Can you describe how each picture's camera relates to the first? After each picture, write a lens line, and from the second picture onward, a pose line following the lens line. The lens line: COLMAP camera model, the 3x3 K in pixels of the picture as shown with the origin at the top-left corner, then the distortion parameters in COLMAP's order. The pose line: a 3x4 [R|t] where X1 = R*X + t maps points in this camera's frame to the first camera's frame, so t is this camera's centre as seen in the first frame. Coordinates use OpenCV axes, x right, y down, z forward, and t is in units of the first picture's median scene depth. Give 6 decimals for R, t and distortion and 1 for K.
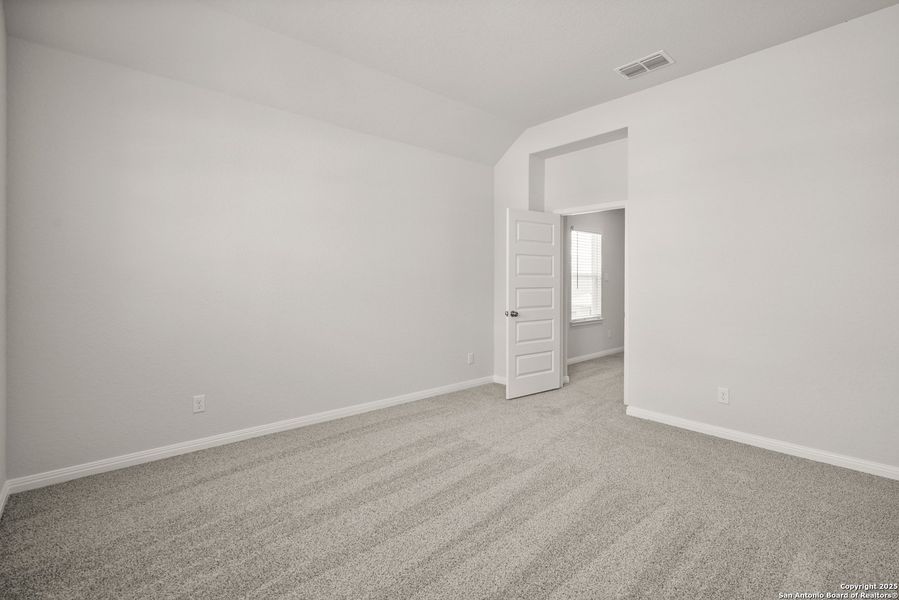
lens RADIAL K [[420.2, 0, 451.2], [0, 420.2, 302.6], [0, 0, 1]] dist [0.001199, 0.000011]
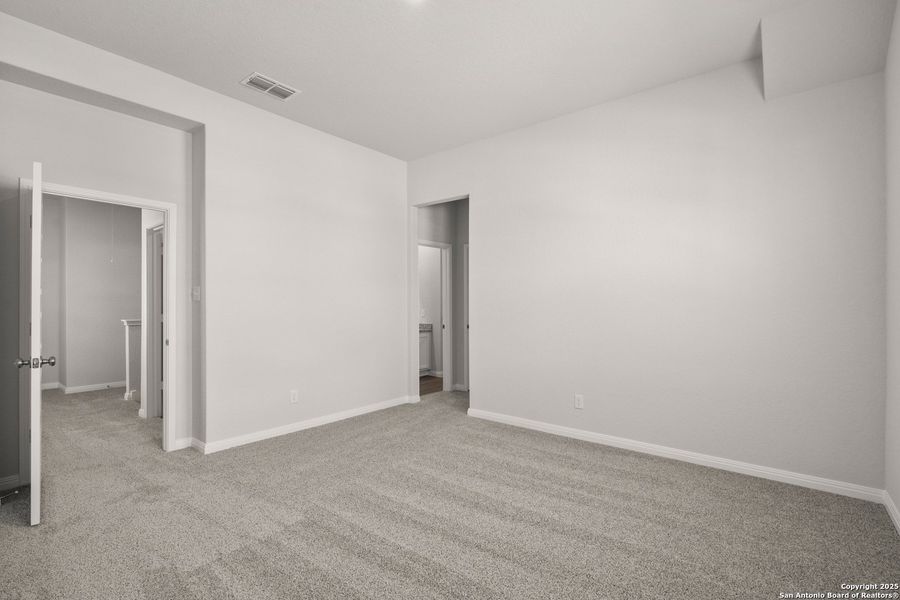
lens RADIAL K [[420.6, 0, 451.8], [0, 420.6, 302.6], [0, 0, 1]] dist [0.001199, 0.000011]
pose [[-0.166920, 0.004306, 0.985961, -0.641955], [0.042983, 0.999072, 0.002914, -0.028584], [-0.985033, 0.042866, -0.166950, 0.791716]]
